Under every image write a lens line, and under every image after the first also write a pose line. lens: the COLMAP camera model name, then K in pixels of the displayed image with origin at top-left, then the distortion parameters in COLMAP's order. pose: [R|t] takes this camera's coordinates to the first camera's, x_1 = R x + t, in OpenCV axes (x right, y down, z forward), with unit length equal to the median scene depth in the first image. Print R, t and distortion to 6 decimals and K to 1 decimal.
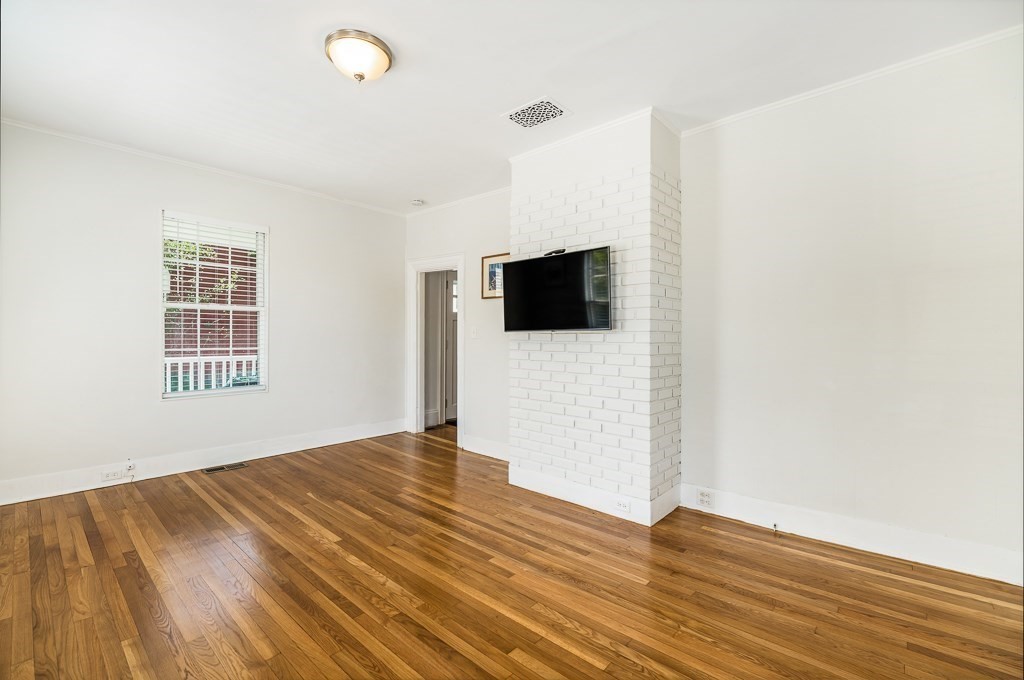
lens RADIAL K [[448.1, 0, 514.6], [0, 448.1, 341.0], [0, 0, 1]] dist [-0.000983, -0.005348]
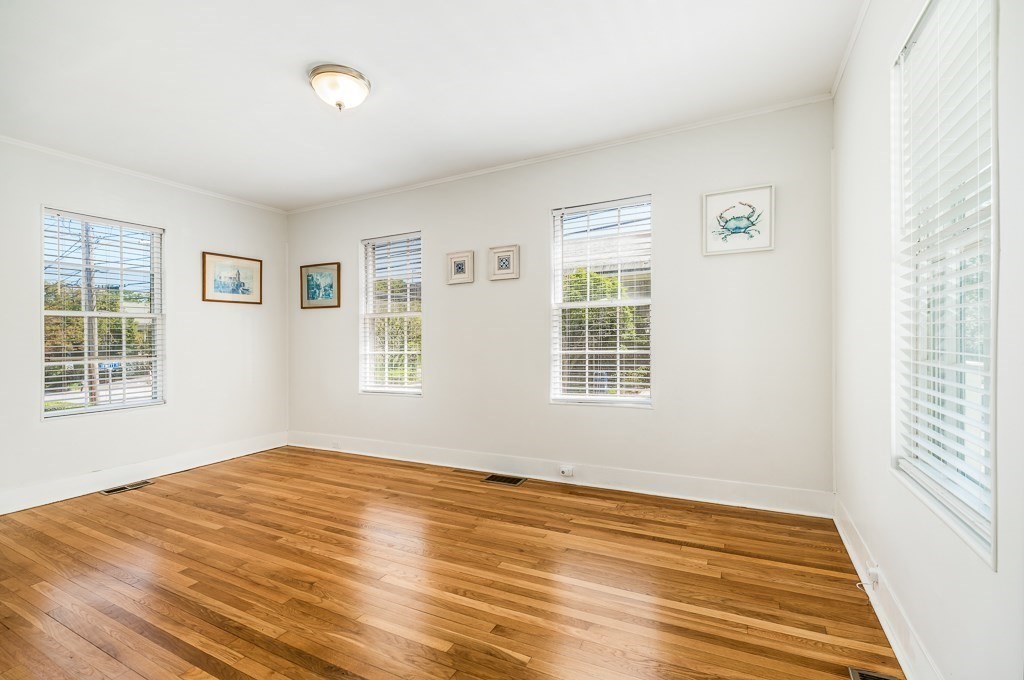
lens RADIAL K [[448.1, 0, 514.6], [0, 448.1, 341.0], [0, 0, 1]] dist [-0.000983, -0.005348]
pose [[-0.965894, 0.015221, -0.258490, -0.490739], [0.011687, 0.999816, 0.015206, -0.019350], [0.258674, 0.011666, -0.965894, 2.189040]]
